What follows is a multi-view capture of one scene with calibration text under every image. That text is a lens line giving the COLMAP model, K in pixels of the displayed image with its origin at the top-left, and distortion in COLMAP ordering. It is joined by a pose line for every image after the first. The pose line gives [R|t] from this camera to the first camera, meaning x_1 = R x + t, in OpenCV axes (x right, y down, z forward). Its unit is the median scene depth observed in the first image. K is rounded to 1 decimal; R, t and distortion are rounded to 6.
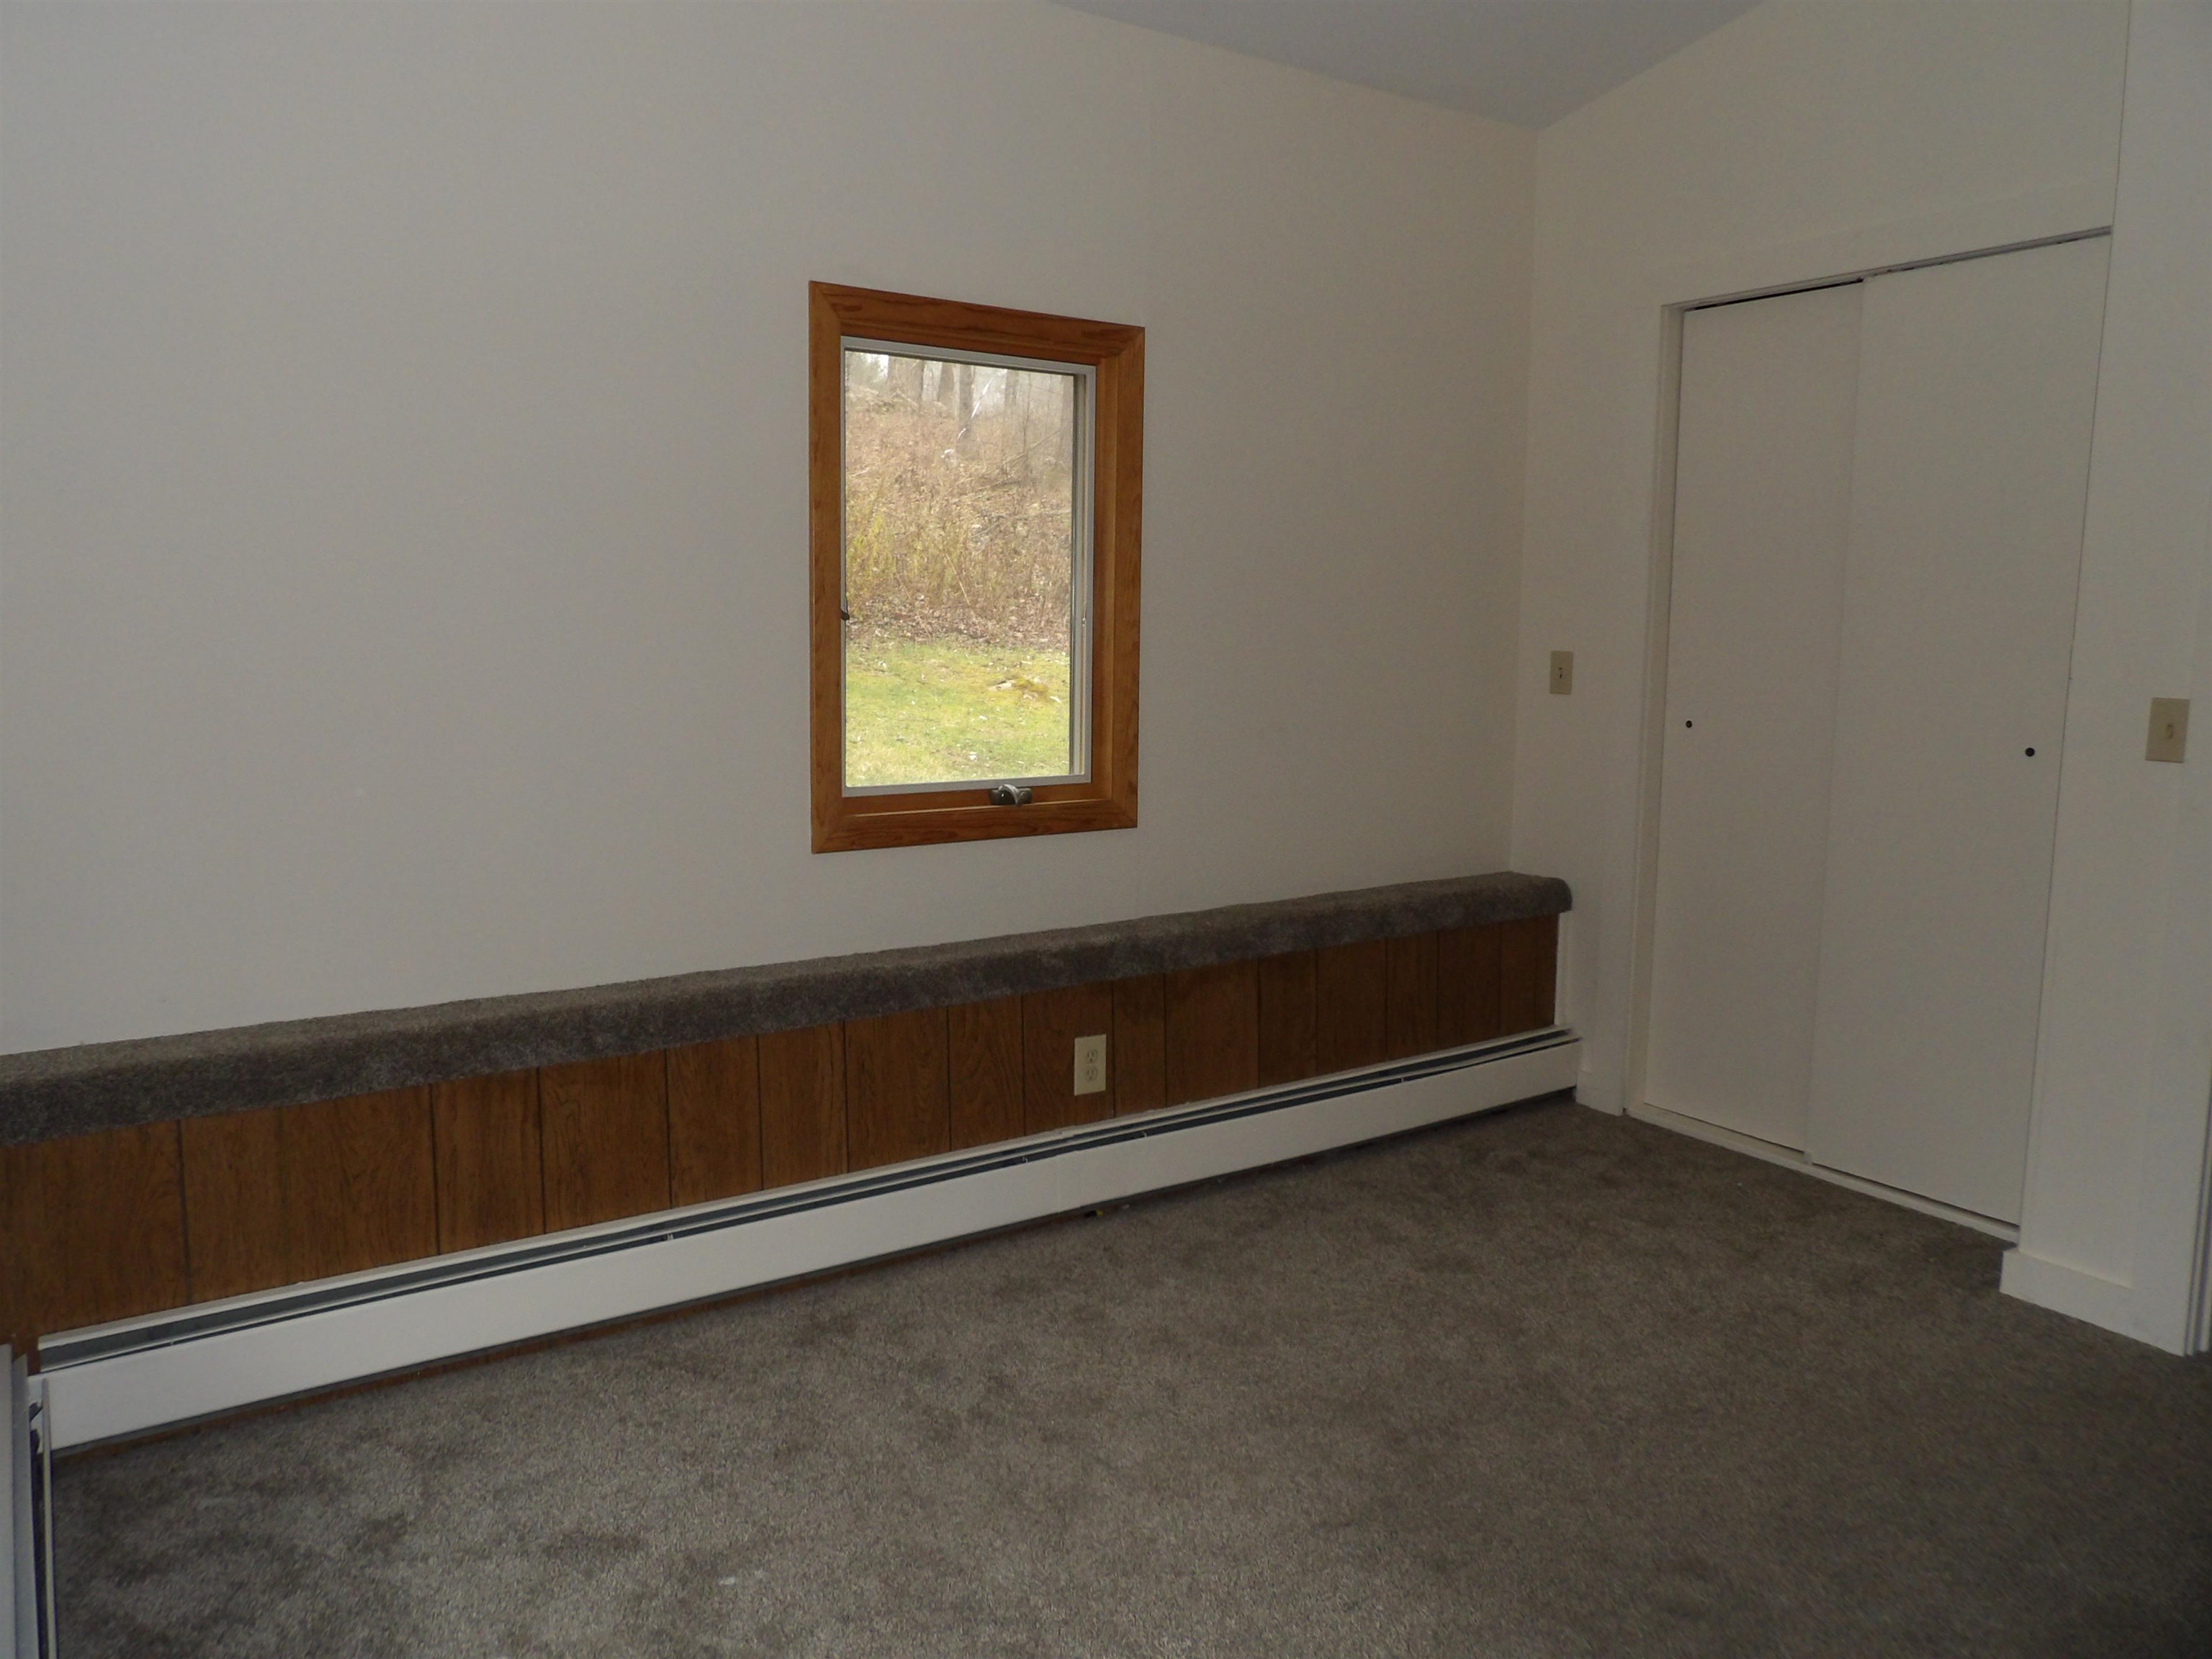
lens RADIAL K [[1572.4, 0, 1093.4], [0, 1572.4, 794.3], [0, 0, 1]] dist [-0.043654, 0.059929]
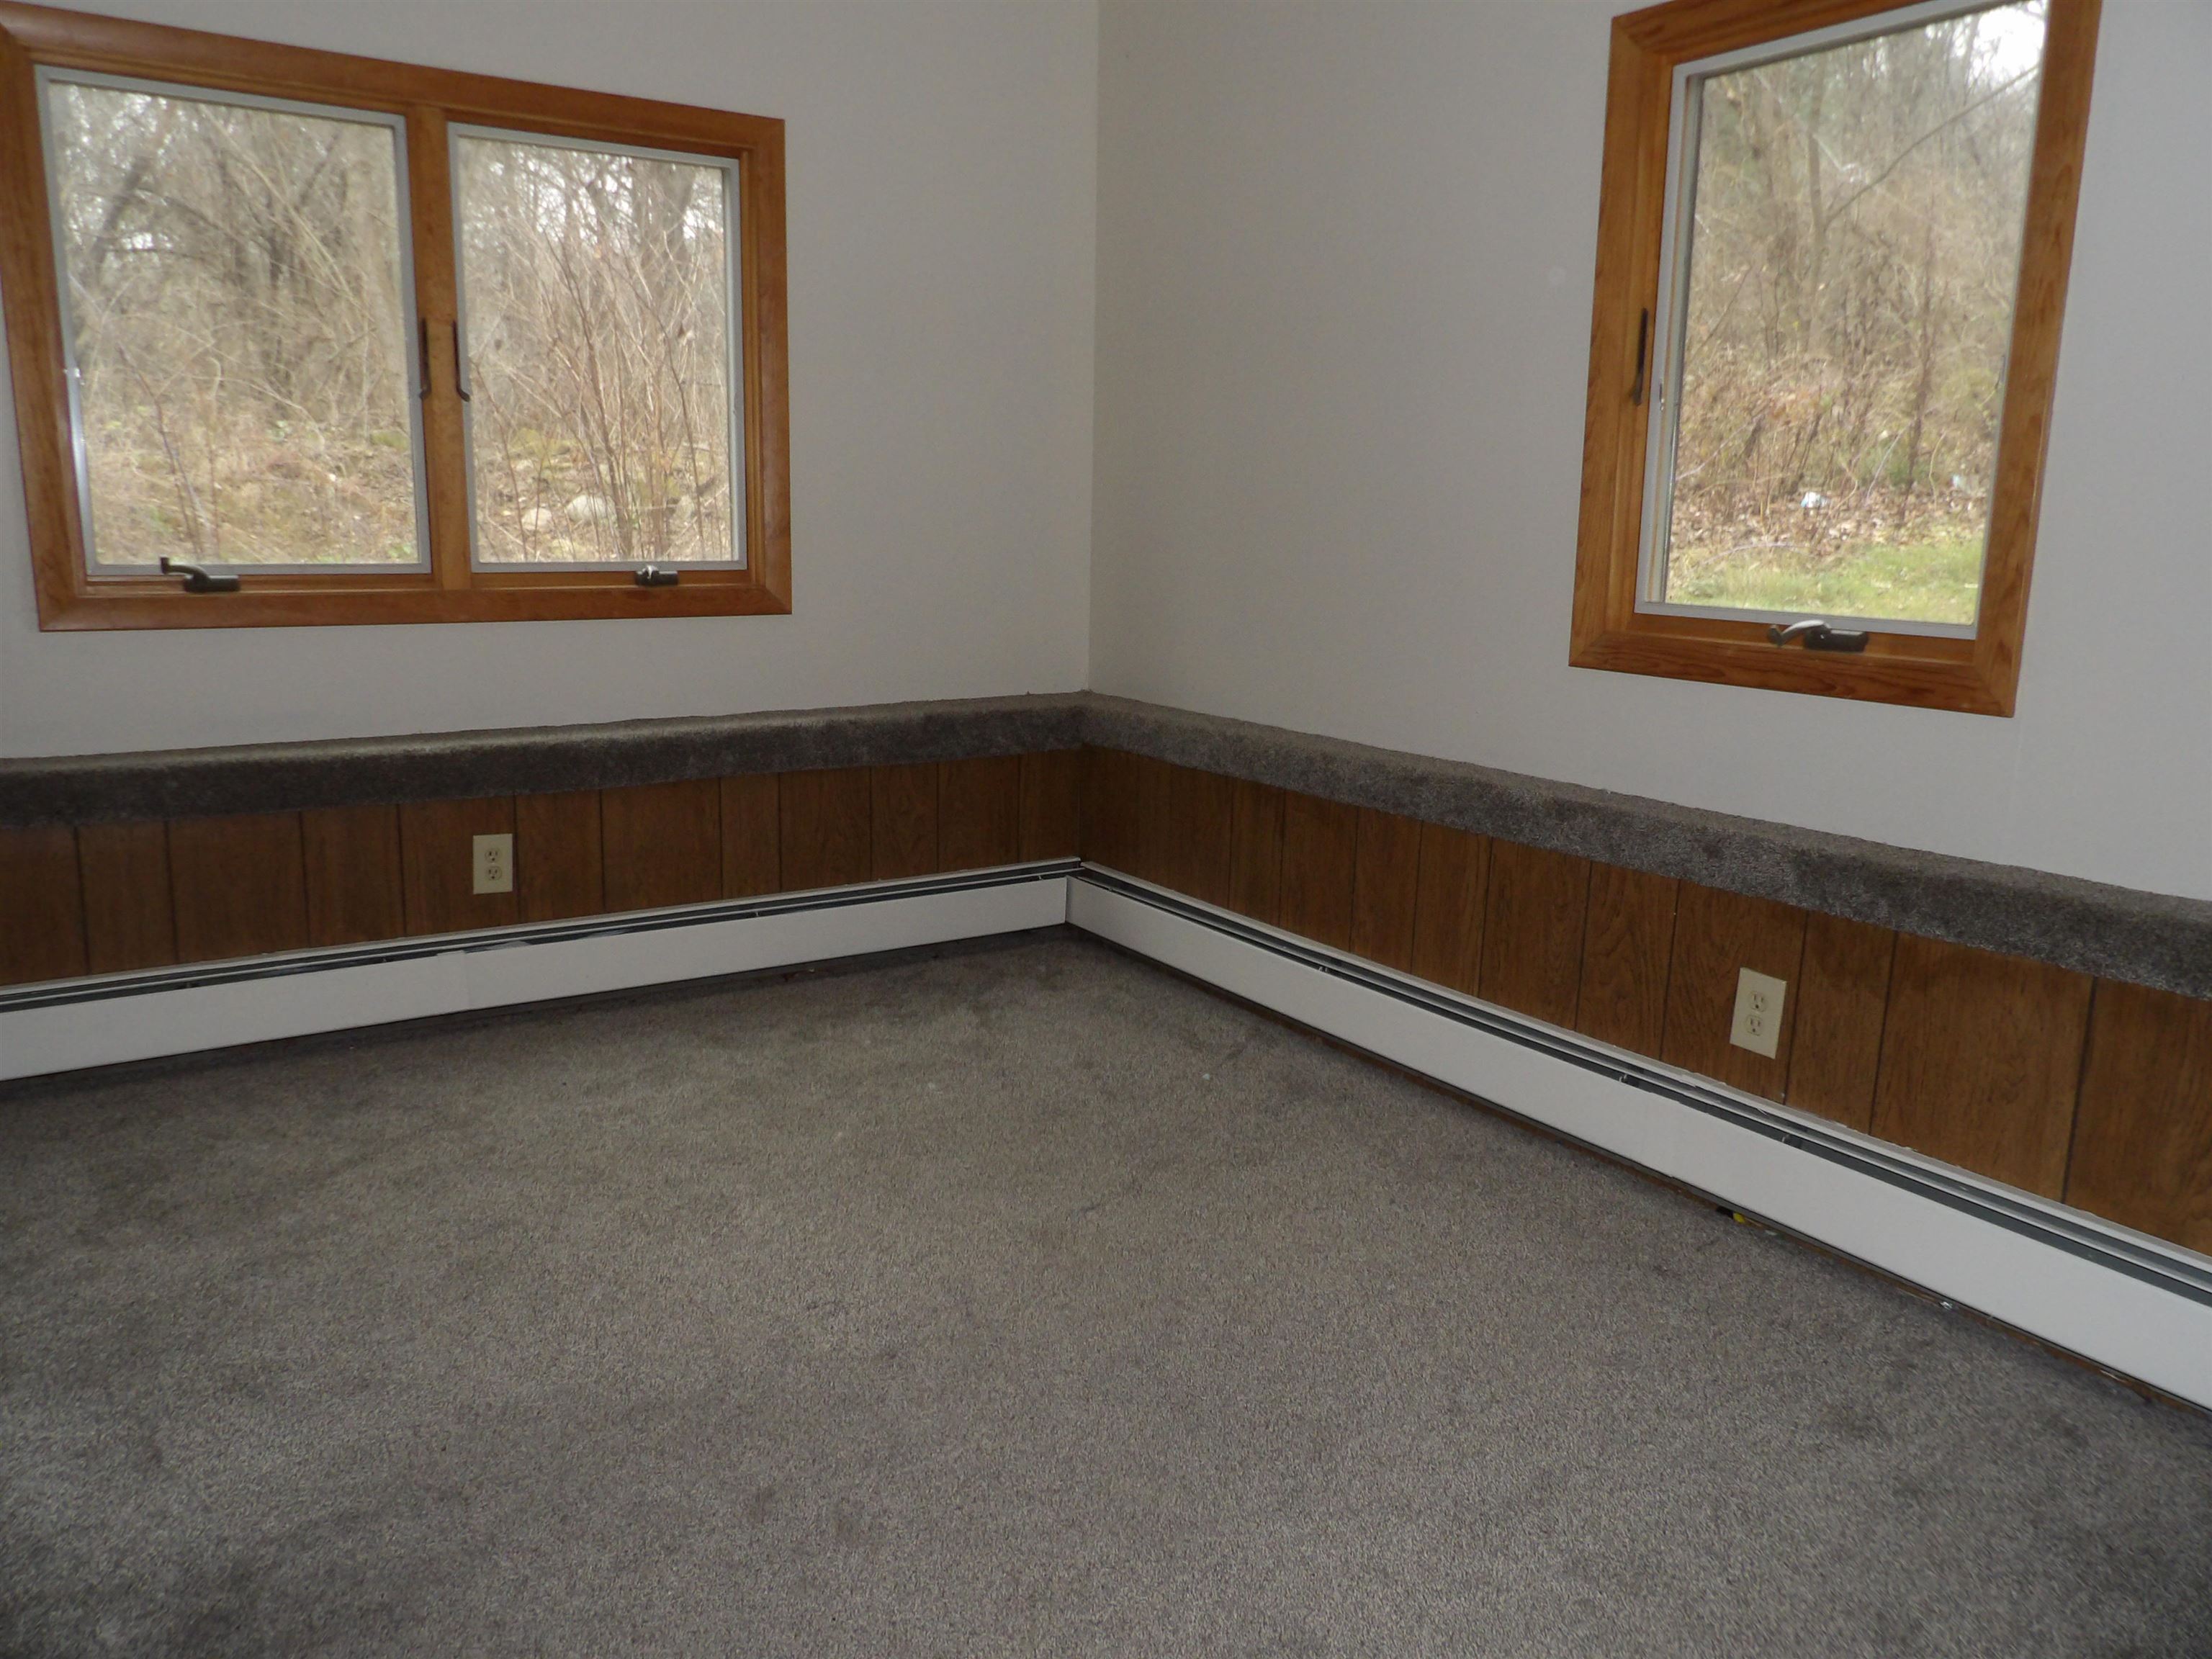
lens RADIAL K [[1572.4, 0, 1093.4], [0, 1572.4, 794.3], [0, 0, 1]] dist [-0.043654, 0.059929]
pose [[-0.023328, 0.160758, -0.986718, 0.731618], [-0.131476, 0.977921, 0.162433, -0.001359], [0.991045, 0.133519, -0.001677, 0.725602]]
